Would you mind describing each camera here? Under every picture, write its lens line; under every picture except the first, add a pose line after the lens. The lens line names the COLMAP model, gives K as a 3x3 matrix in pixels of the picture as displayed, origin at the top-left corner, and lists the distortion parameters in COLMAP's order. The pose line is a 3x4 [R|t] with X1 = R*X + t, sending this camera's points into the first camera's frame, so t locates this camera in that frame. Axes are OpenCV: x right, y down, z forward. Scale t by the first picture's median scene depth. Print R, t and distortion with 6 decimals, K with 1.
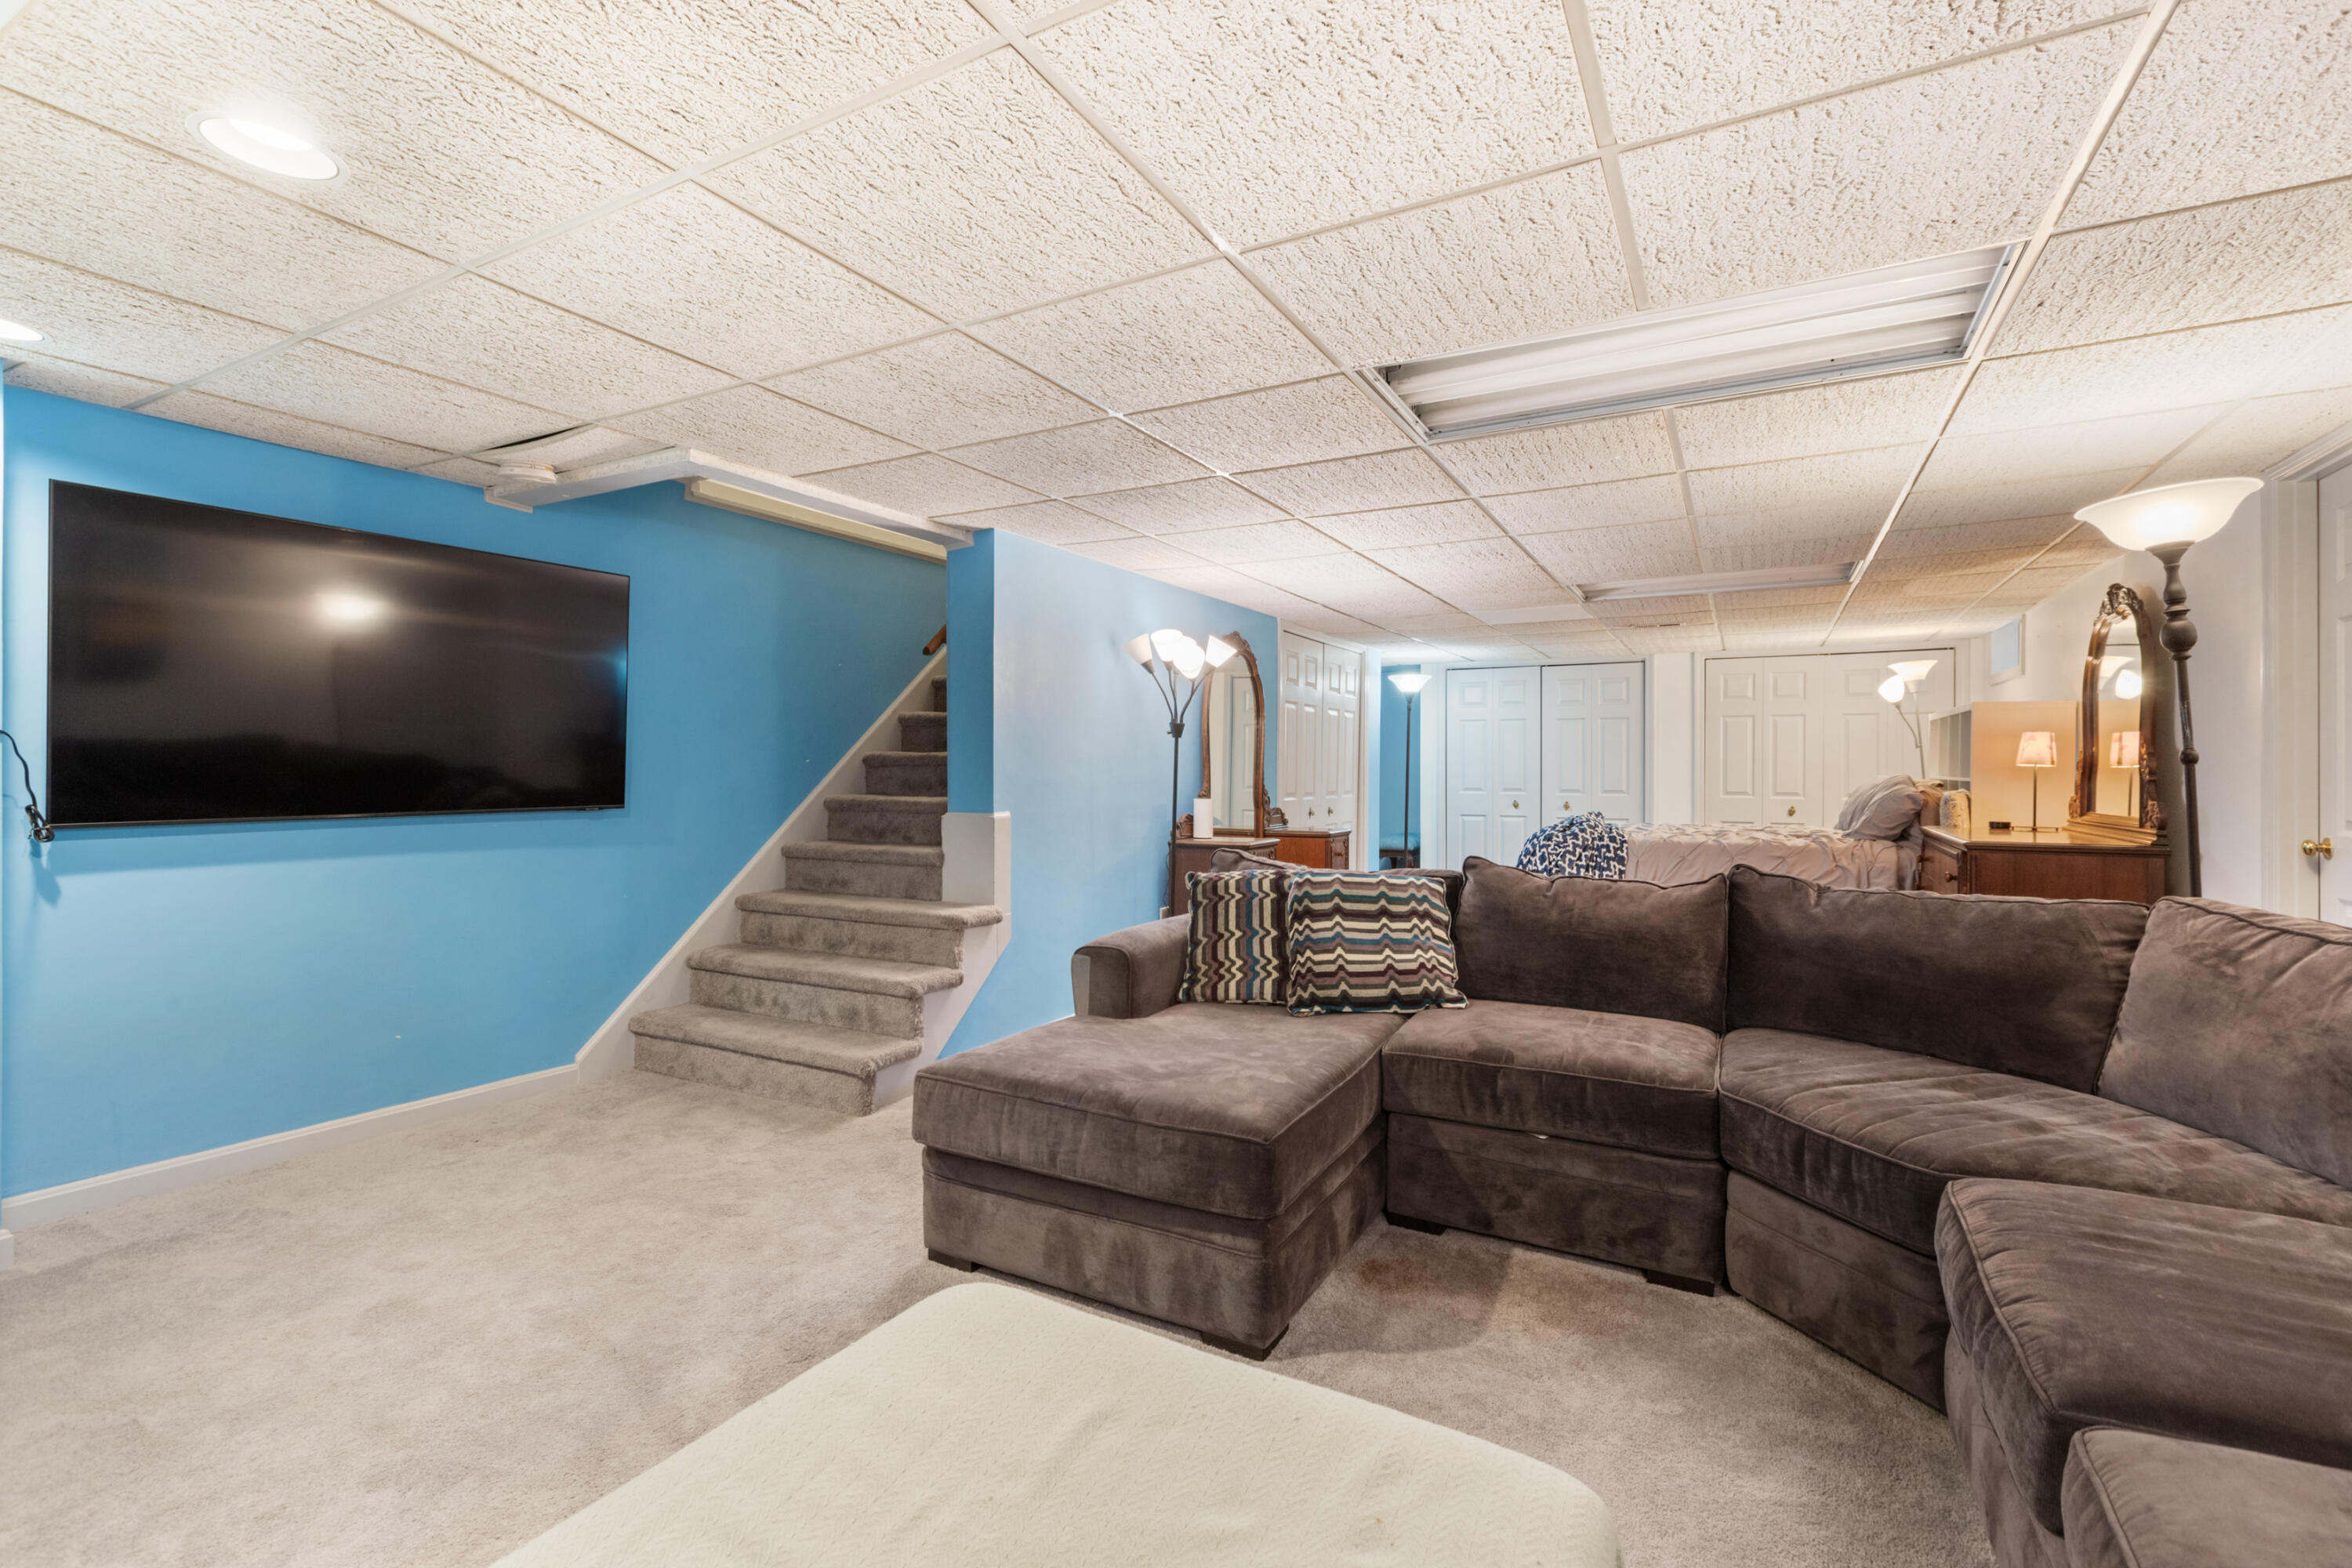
lens RADIAL K [[1058.2, 0, 1172.4], [0, 1058.2, 773.5], [0, 0, 1]] dist [-0.000012, -0.000053]
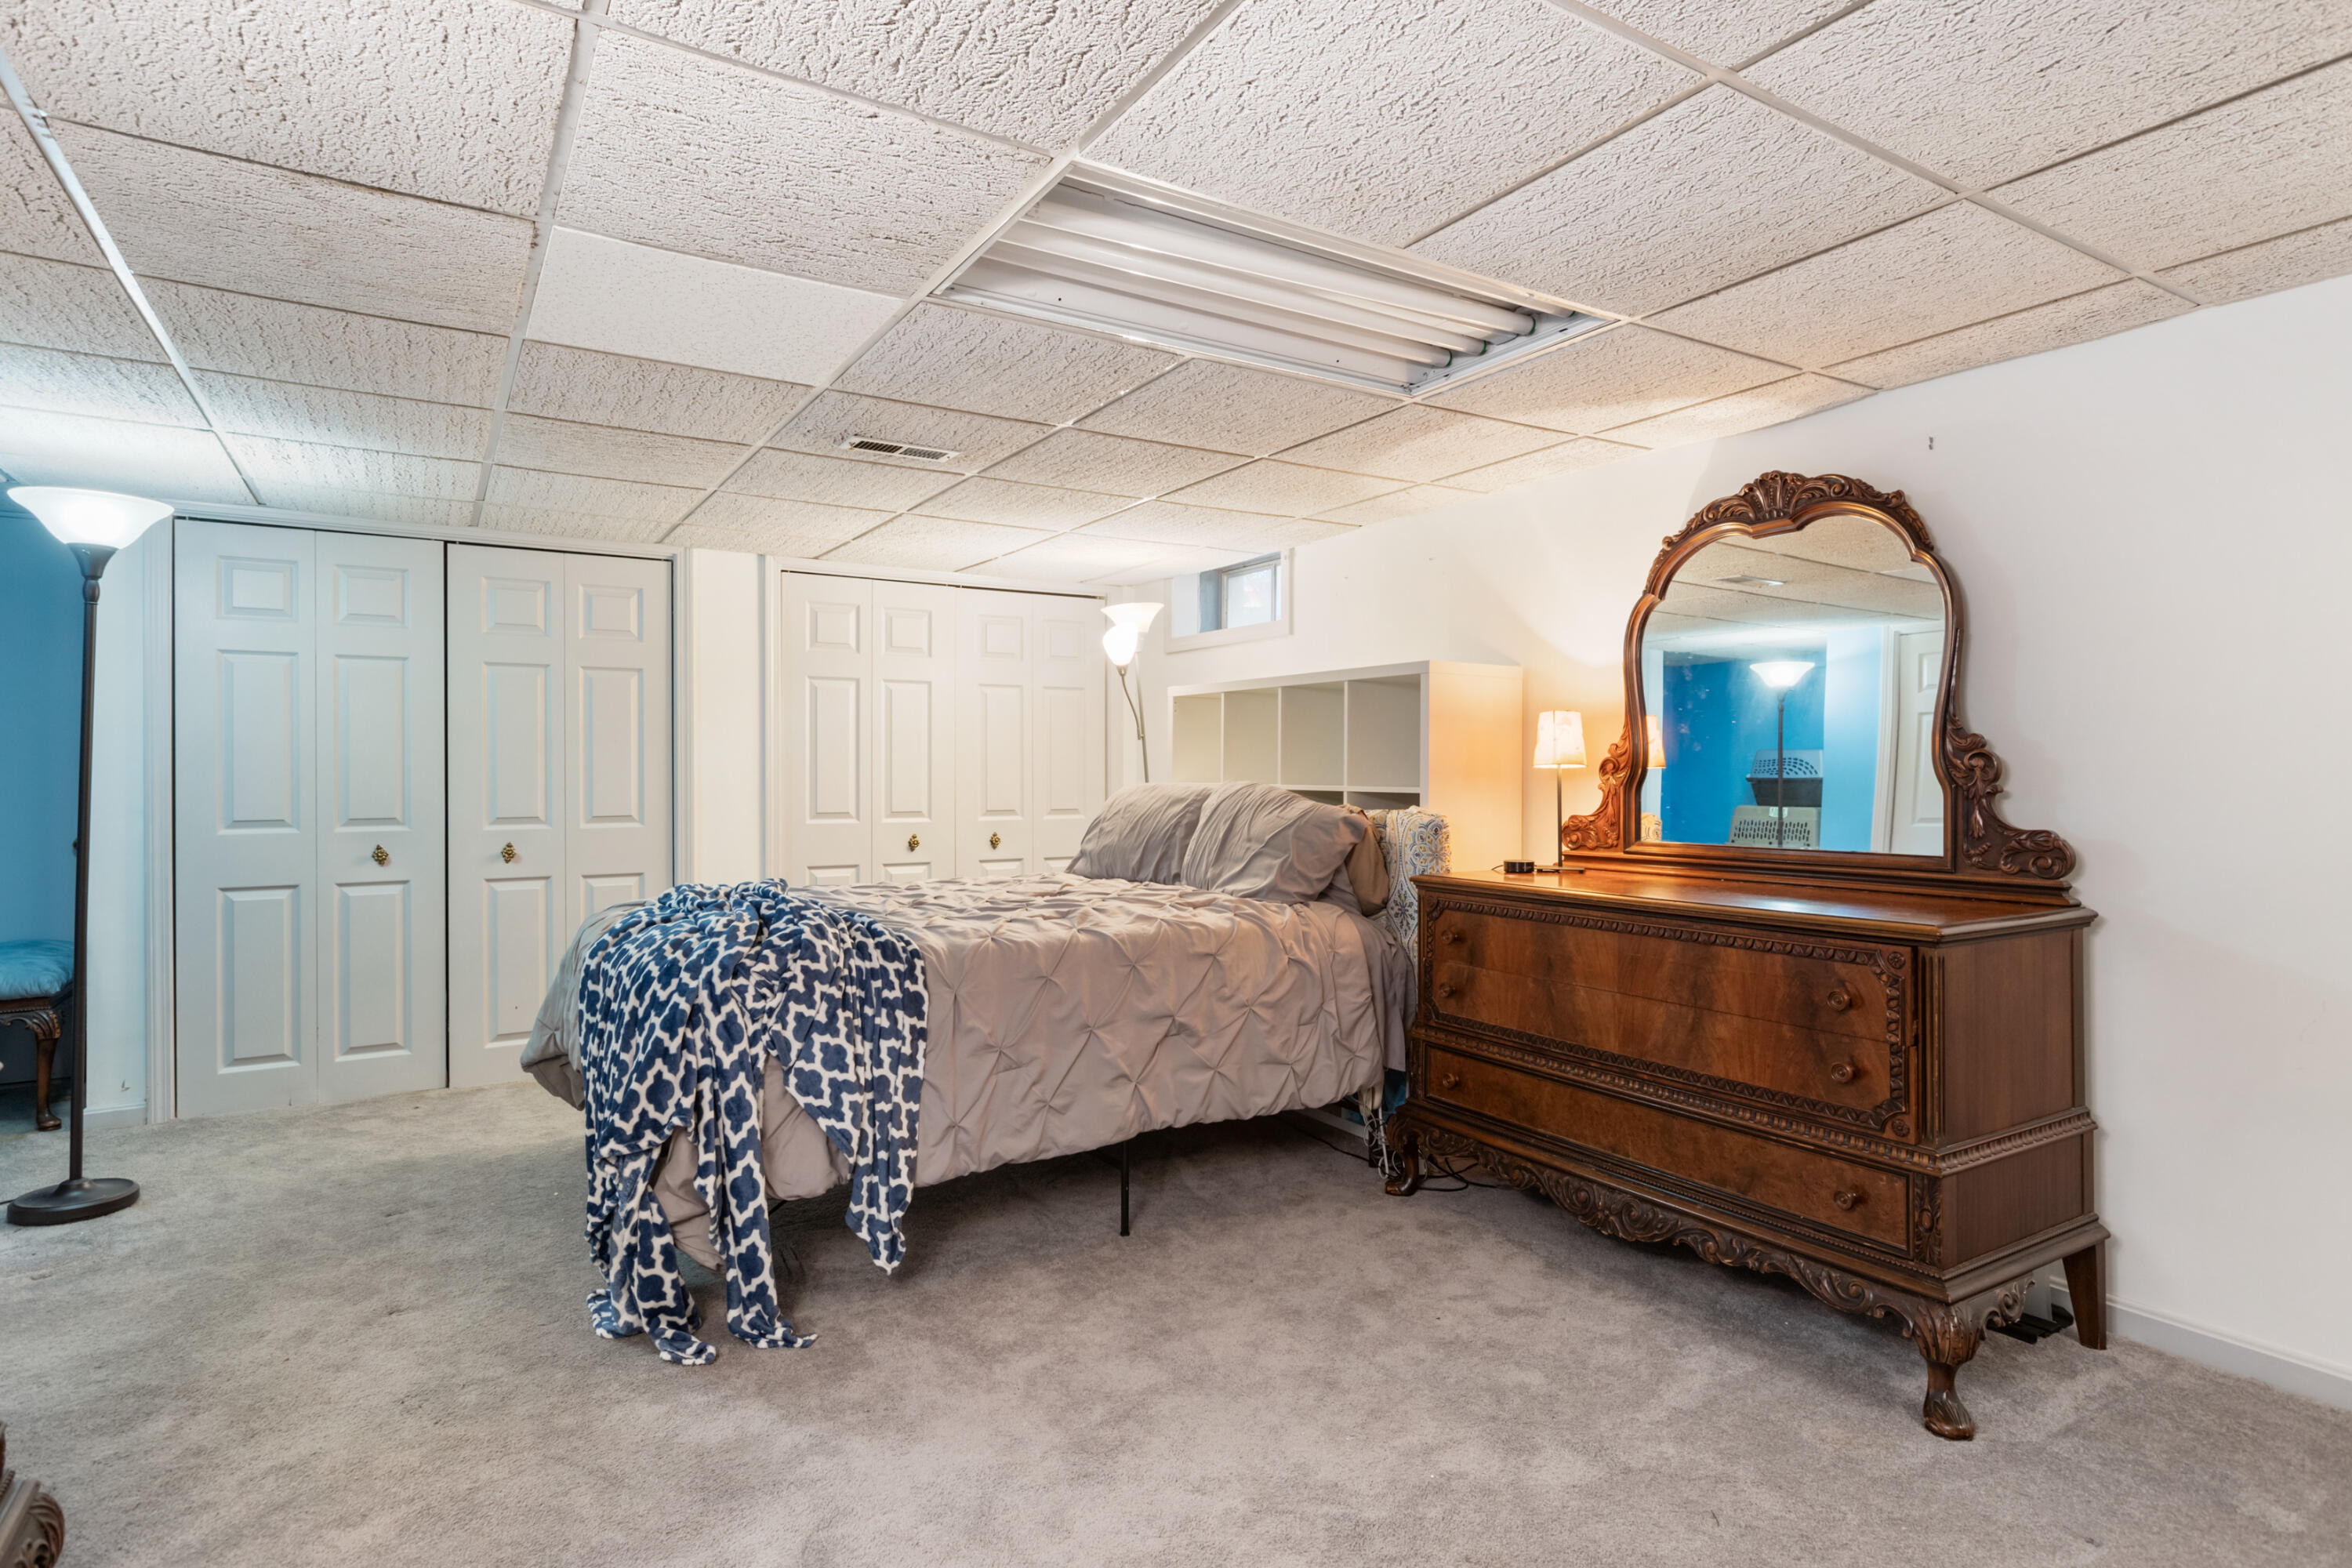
lens RADIAL K [[1239.9, 0, 1175.8], [0, 1239.9, 778.0], [0, 0, 1]] dist [0.000248, -0.000033]
pose [[0.500181, -0.003594, 0.865914, 0.066231], [0.004156, 0.999990, 0.001750, -0.002126], [-0.865911, 0.002723, 0.500191, 0.617239]]
